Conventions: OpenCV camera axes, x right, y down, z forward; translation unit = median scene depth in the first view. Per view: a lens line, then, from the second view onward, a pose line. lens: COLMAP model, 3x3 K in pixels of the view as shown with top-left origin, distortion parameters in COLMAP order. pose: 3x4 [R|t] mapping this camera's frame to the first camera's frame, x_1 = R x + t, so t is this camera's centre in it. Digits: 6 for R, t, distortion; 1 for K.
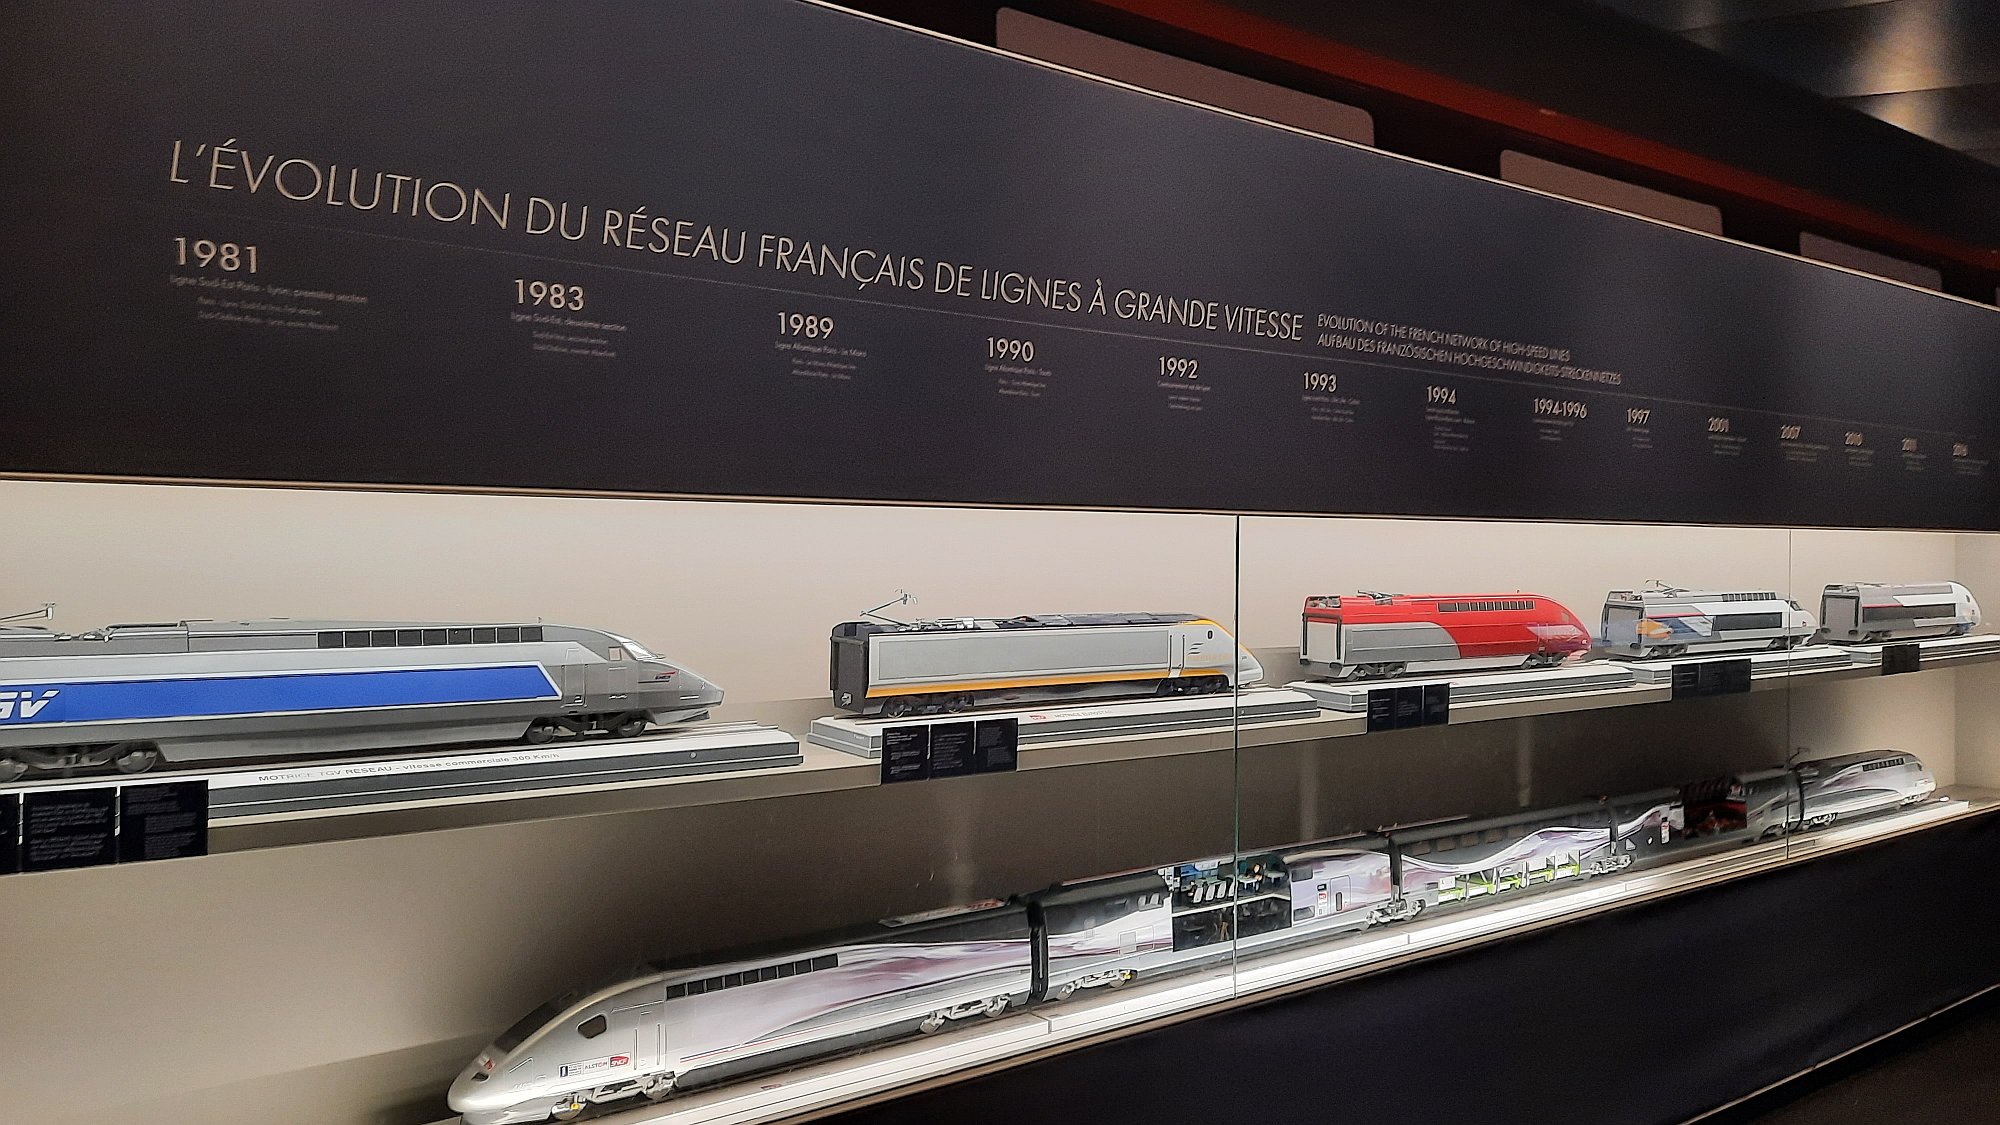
lens RADIAL K [[1329.6, 0, 975.8], [0, 1329.6, 502.7], [0, 0, 1]] dist [-0.004957, -0.009245]
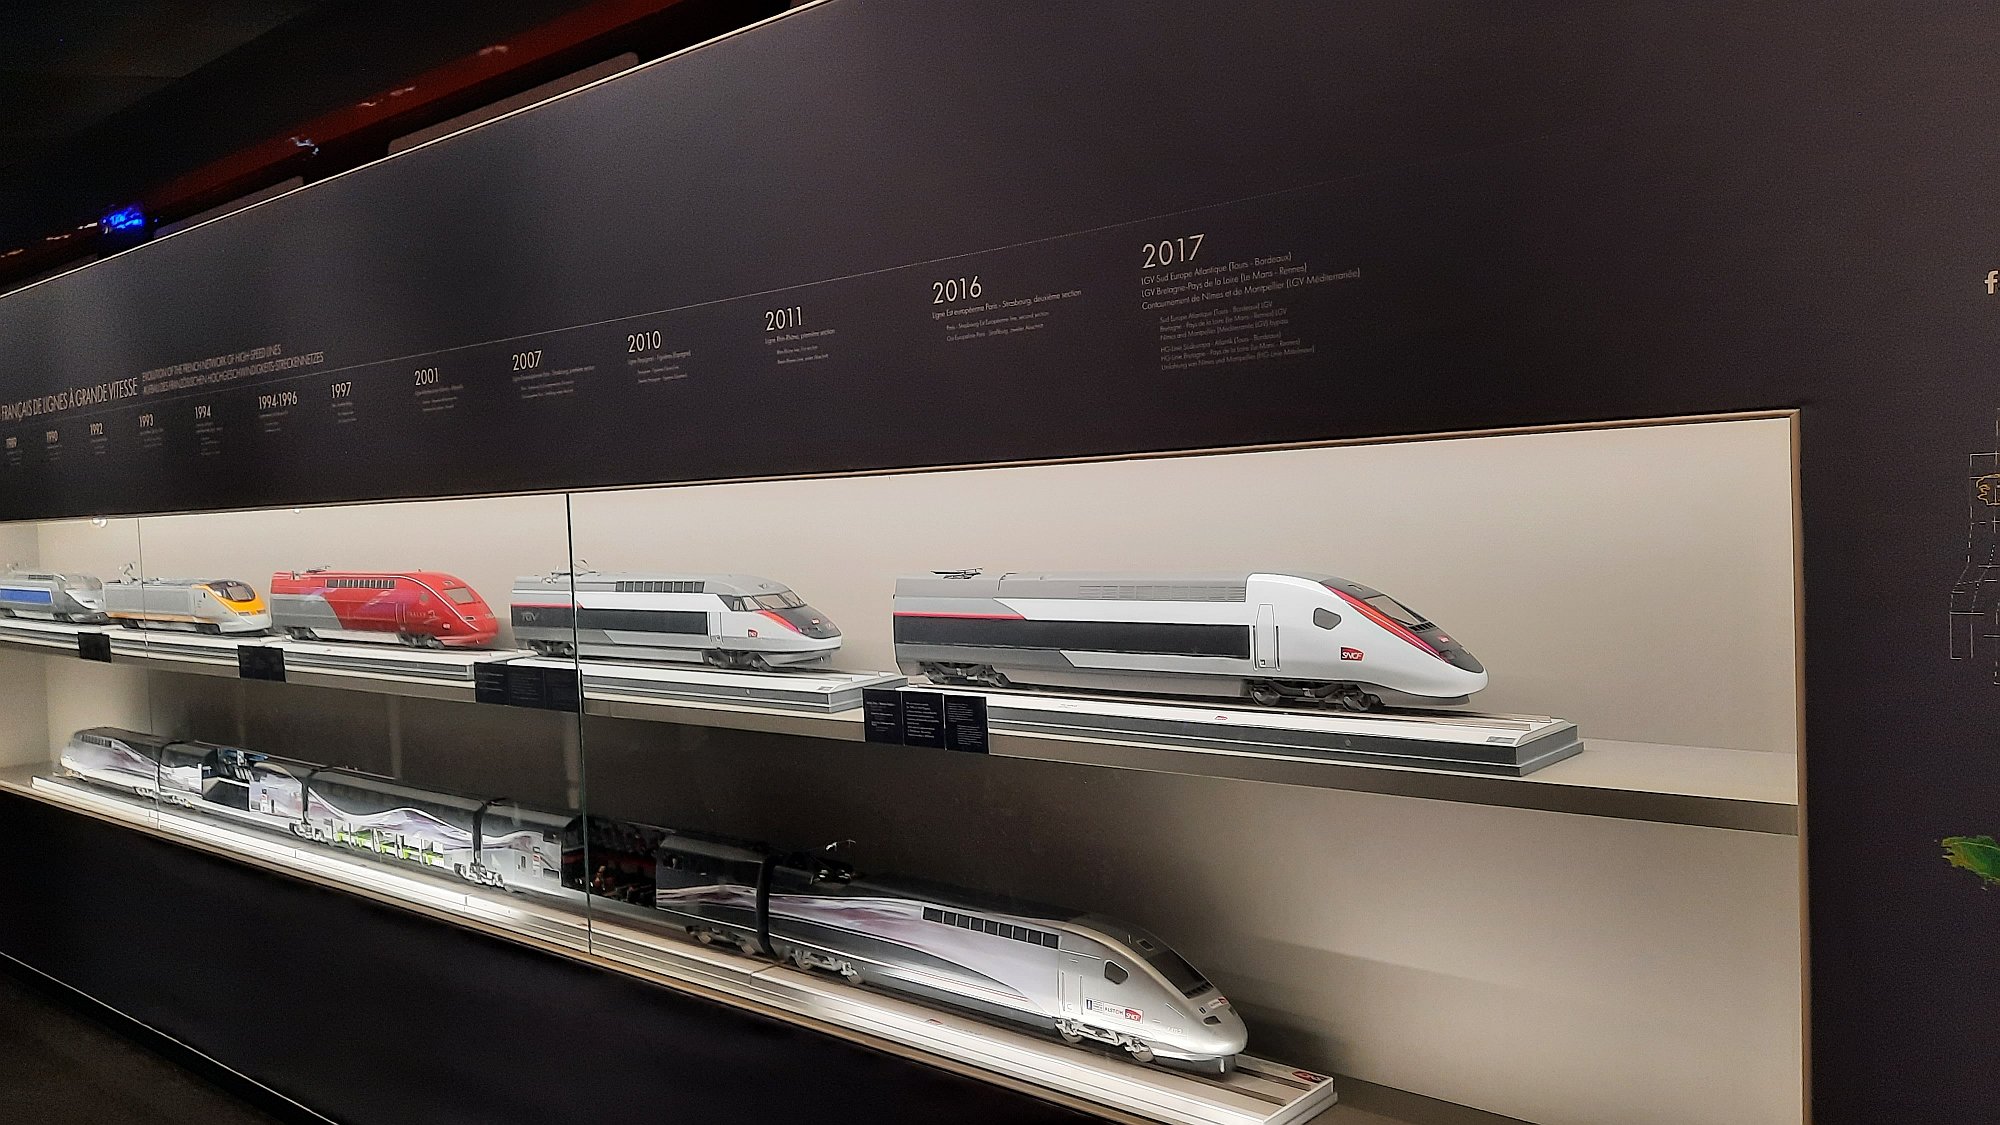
lens RADIAL K [[1609.4, 0, 998.3], [0, 1609.4, 561.1], [0, 0, 1]] dist [0.004909, 0.000896]
pose [[0.248554, 0.014671, -0.968507, 1.718952], [0.064760, 0.997396, 0.031729, 0.050647], [0.966451, -0.070607, 0.246957, 1.148522]]
